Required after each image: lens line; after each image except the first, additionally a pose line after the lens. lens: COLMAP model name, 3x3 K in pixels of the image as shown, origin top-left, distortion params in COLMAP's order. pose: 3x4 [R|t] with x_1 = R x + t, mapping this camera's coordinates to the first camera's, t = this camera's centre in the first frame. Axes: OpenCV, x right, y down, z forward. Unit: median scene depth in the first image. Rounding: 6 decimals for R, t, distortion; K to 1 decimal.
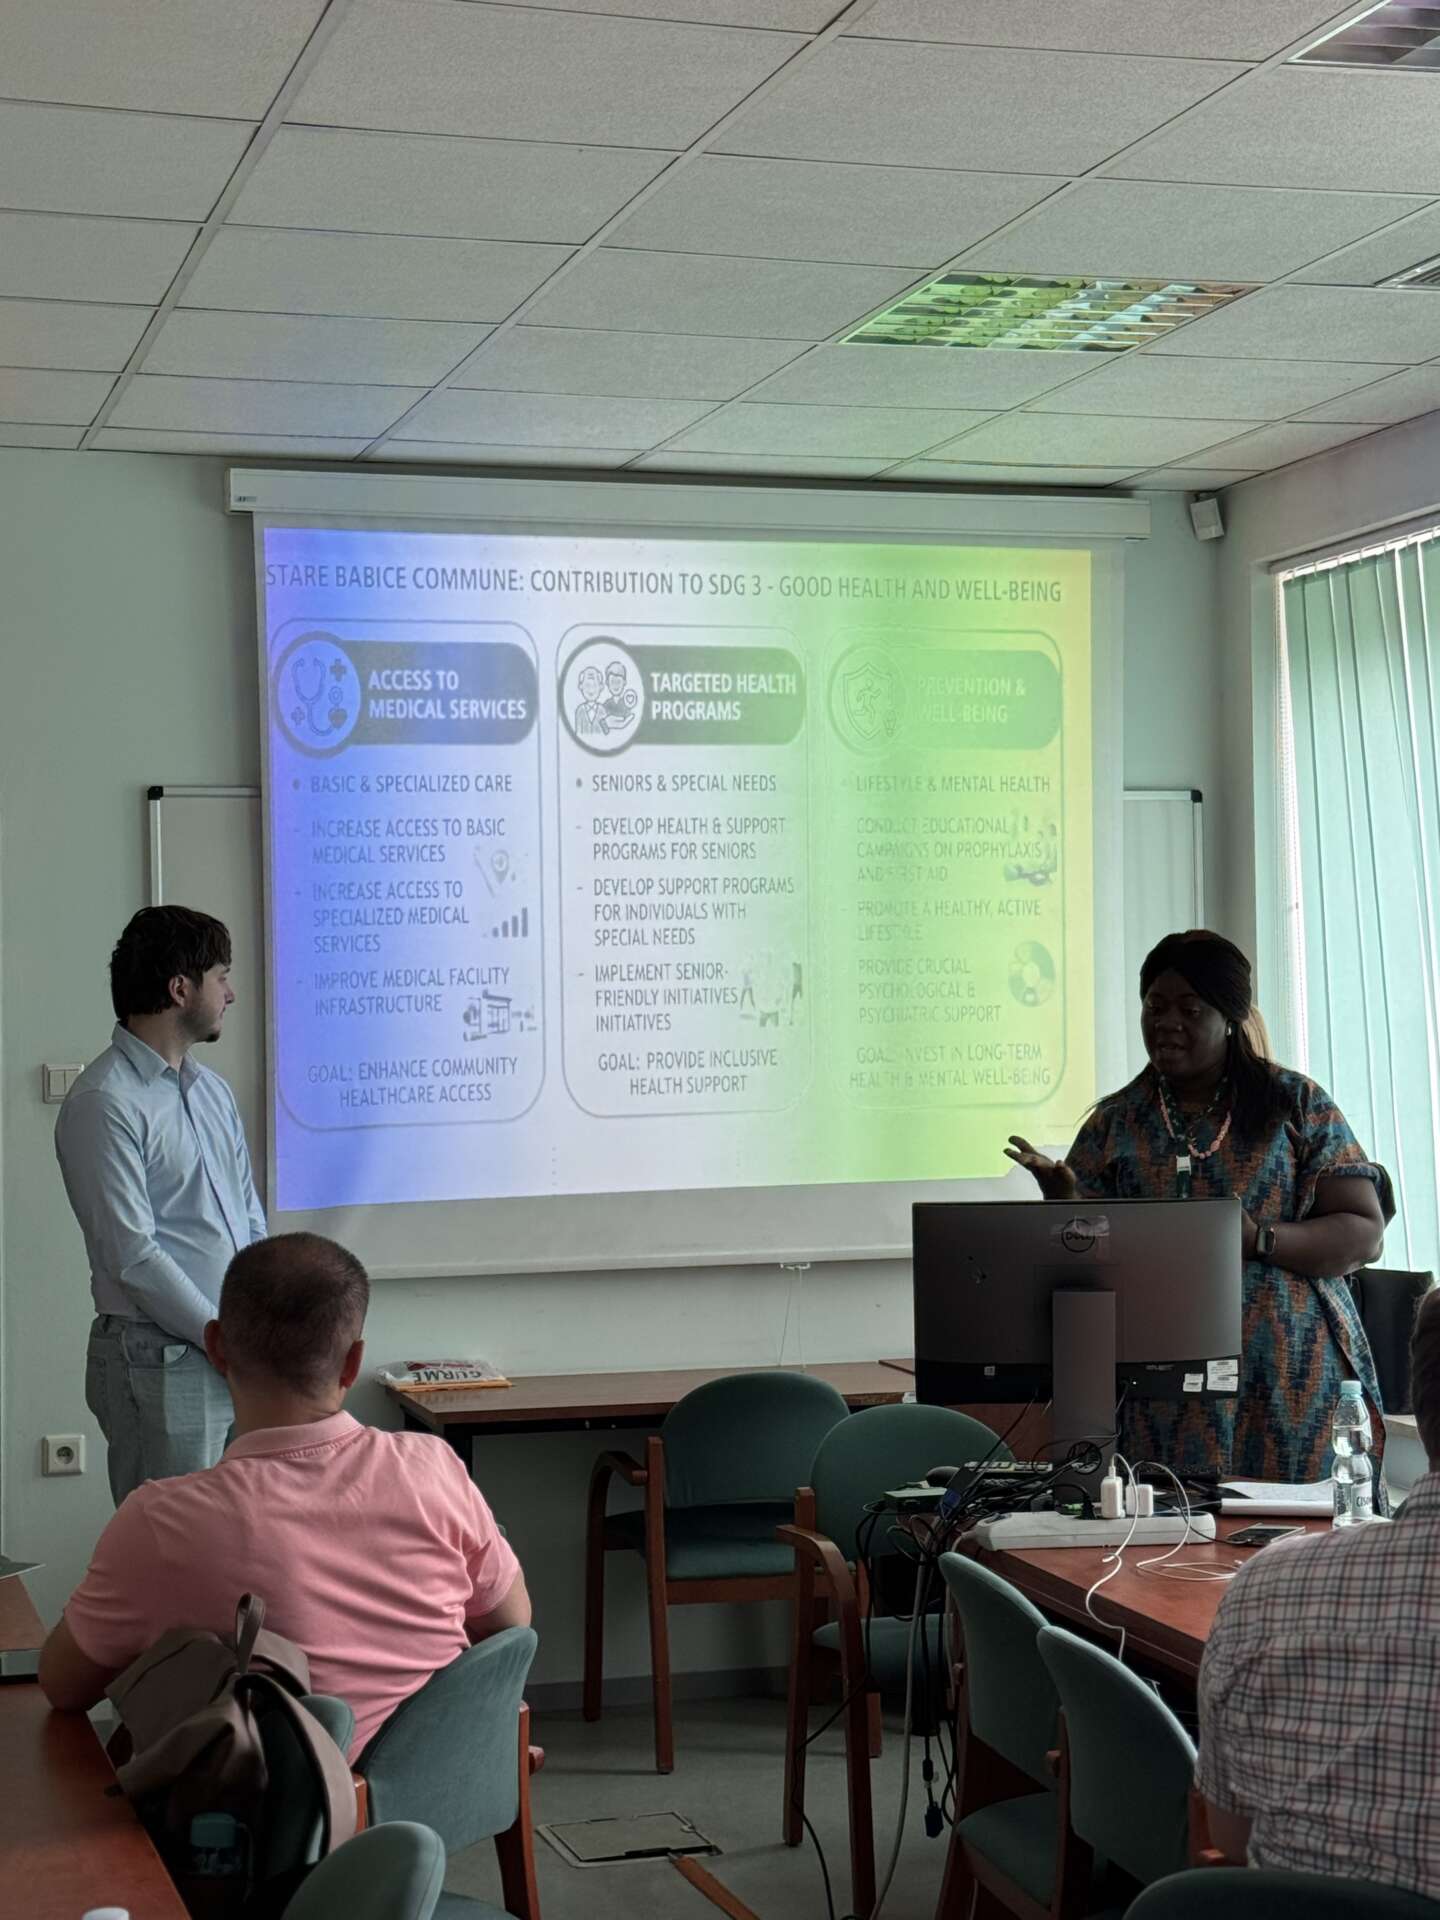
lens RADIAL K [[3263.3, 0, 720.2], [0, 3263.3, 957.6], [0, 0, 1]] dist [0.176796, 0.000000]
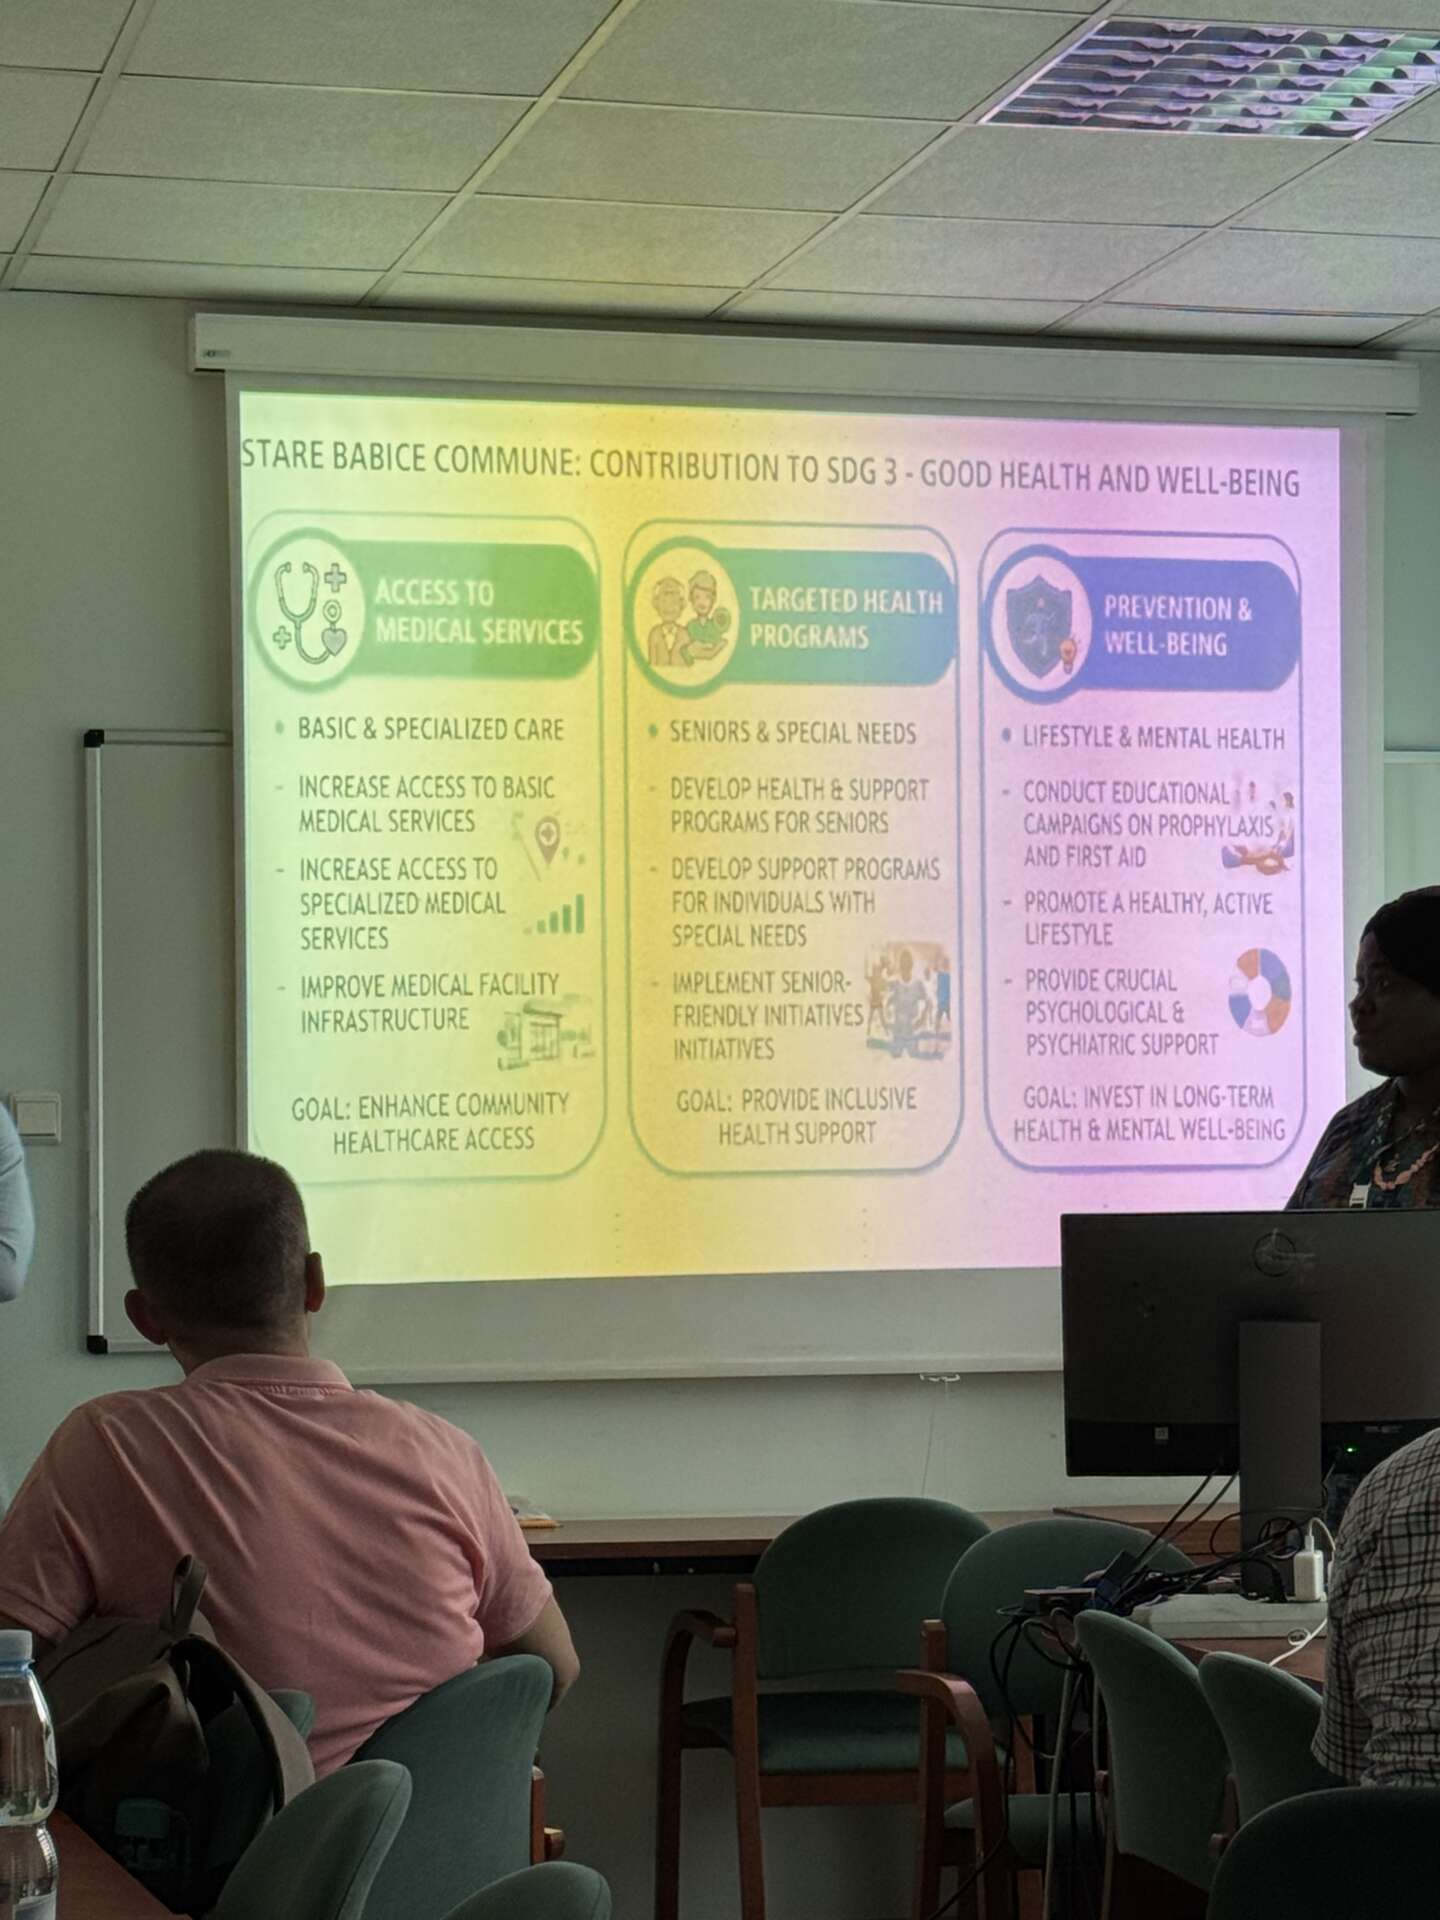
lens RADIAL K [[4758.7, 0, 778.5], [0, 4758.7, 984.0], [0, 0, 1]] dist [0.183020, 0.000000]
pose [[0.999508, 0.002121, -0.031291, 0.021104], [-0.003359, 0.999211, -0.039567, 0.050409], [0.031183, 0.039653, 0.998727, -0.098396]]
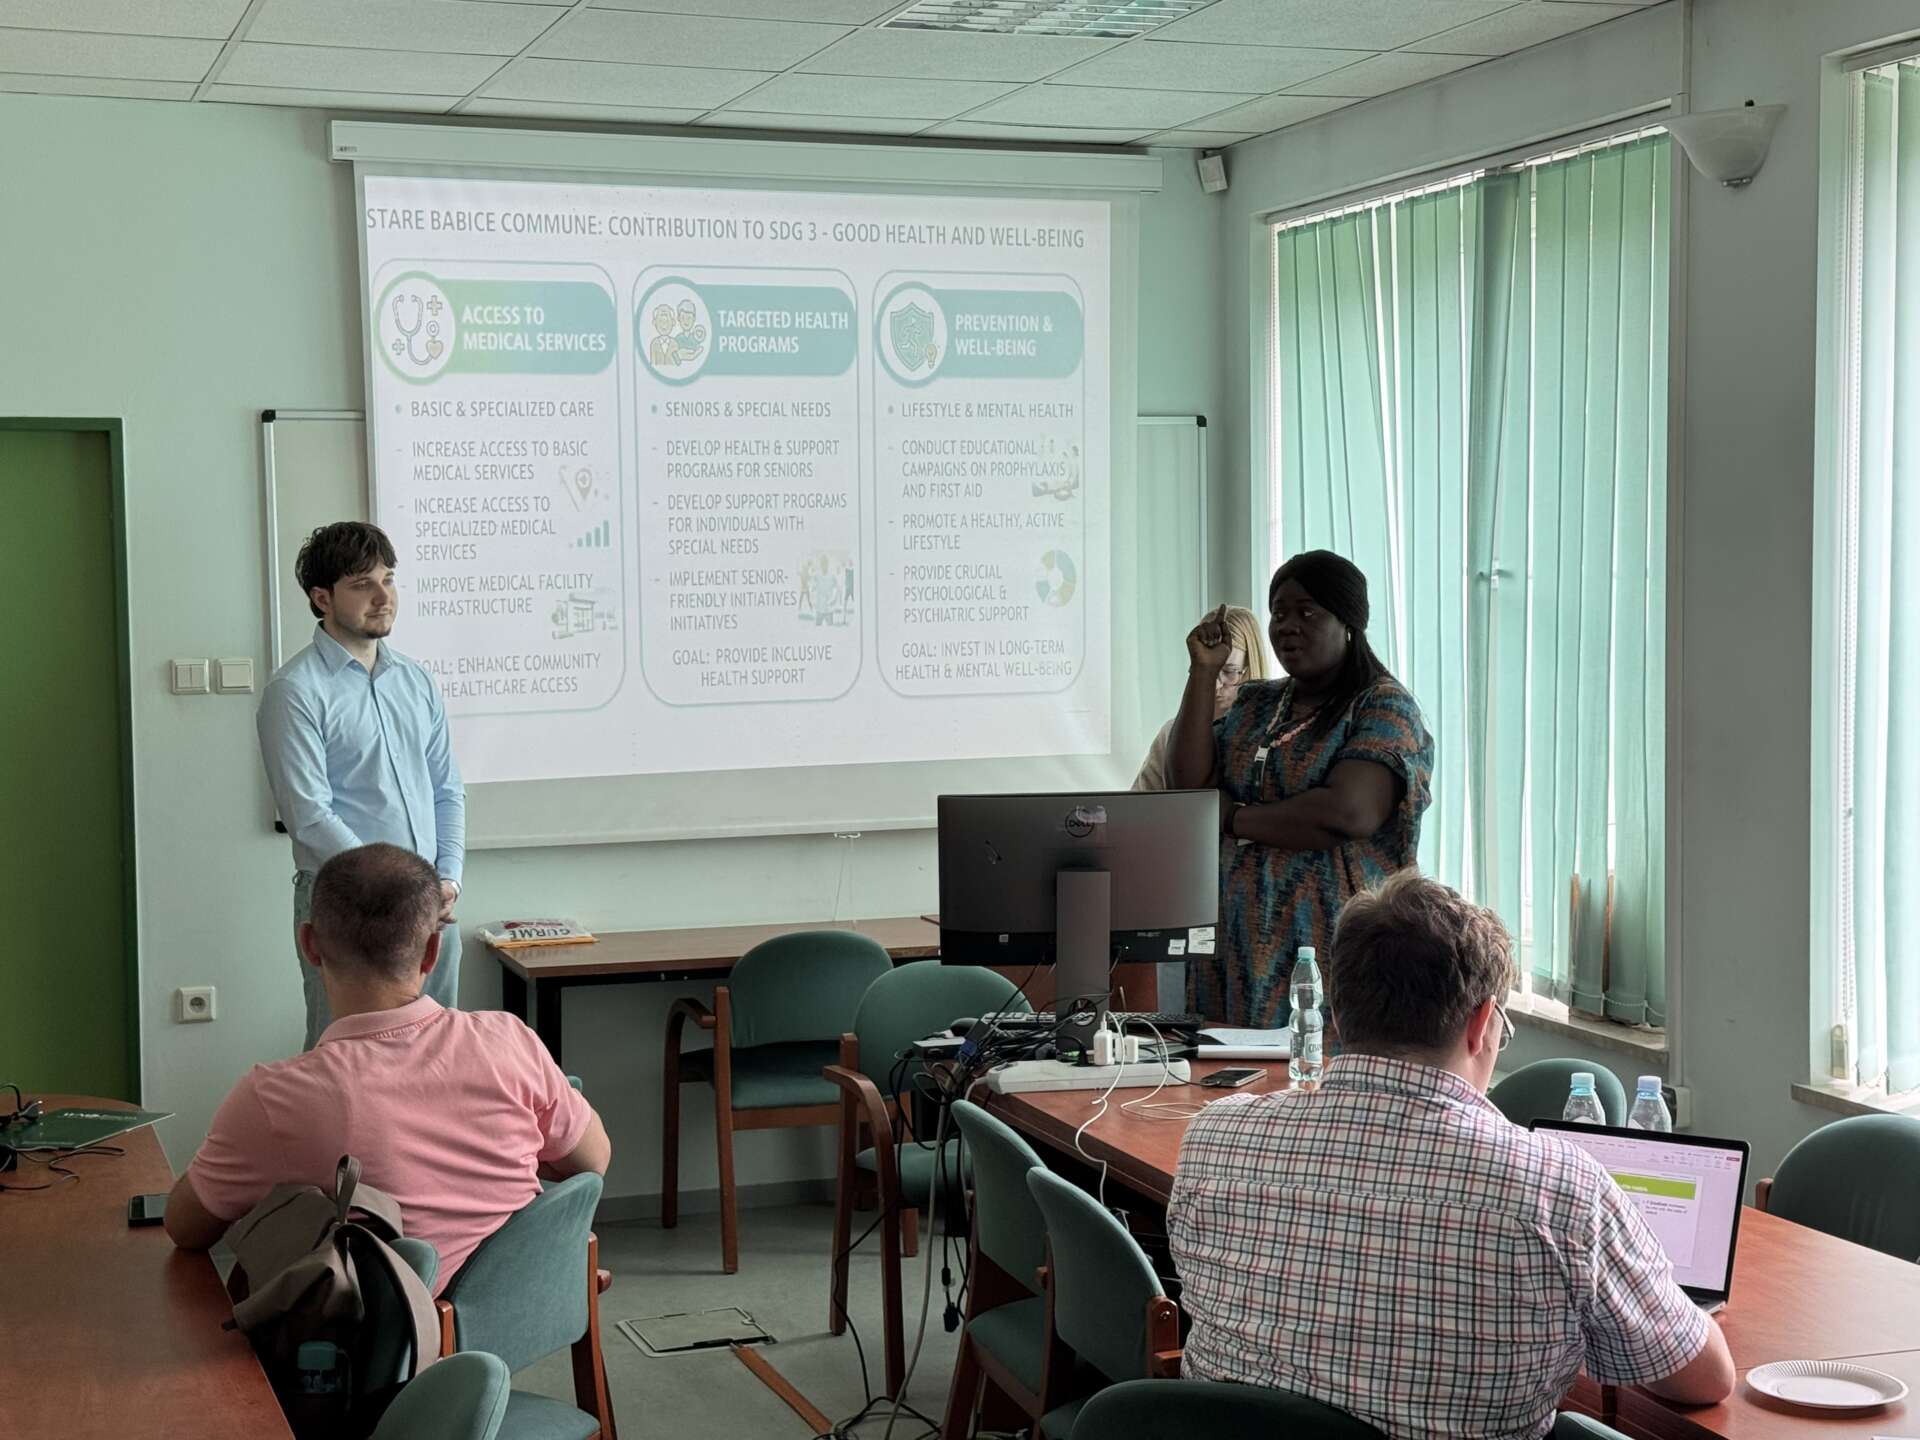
lens RADIAL K [[2954.0, 0, 975.3], [0, 2954.0, 726.5], [0, 0, 1]] dist [0.180078, 0.000000]
pose [[0.998471, -0.000849, 0.055268, 0.011014], [-0.003110, 0.997435, 0.071505, -0.018604], [-0.055187, -0.071568, 0.995908, -0.030696]]
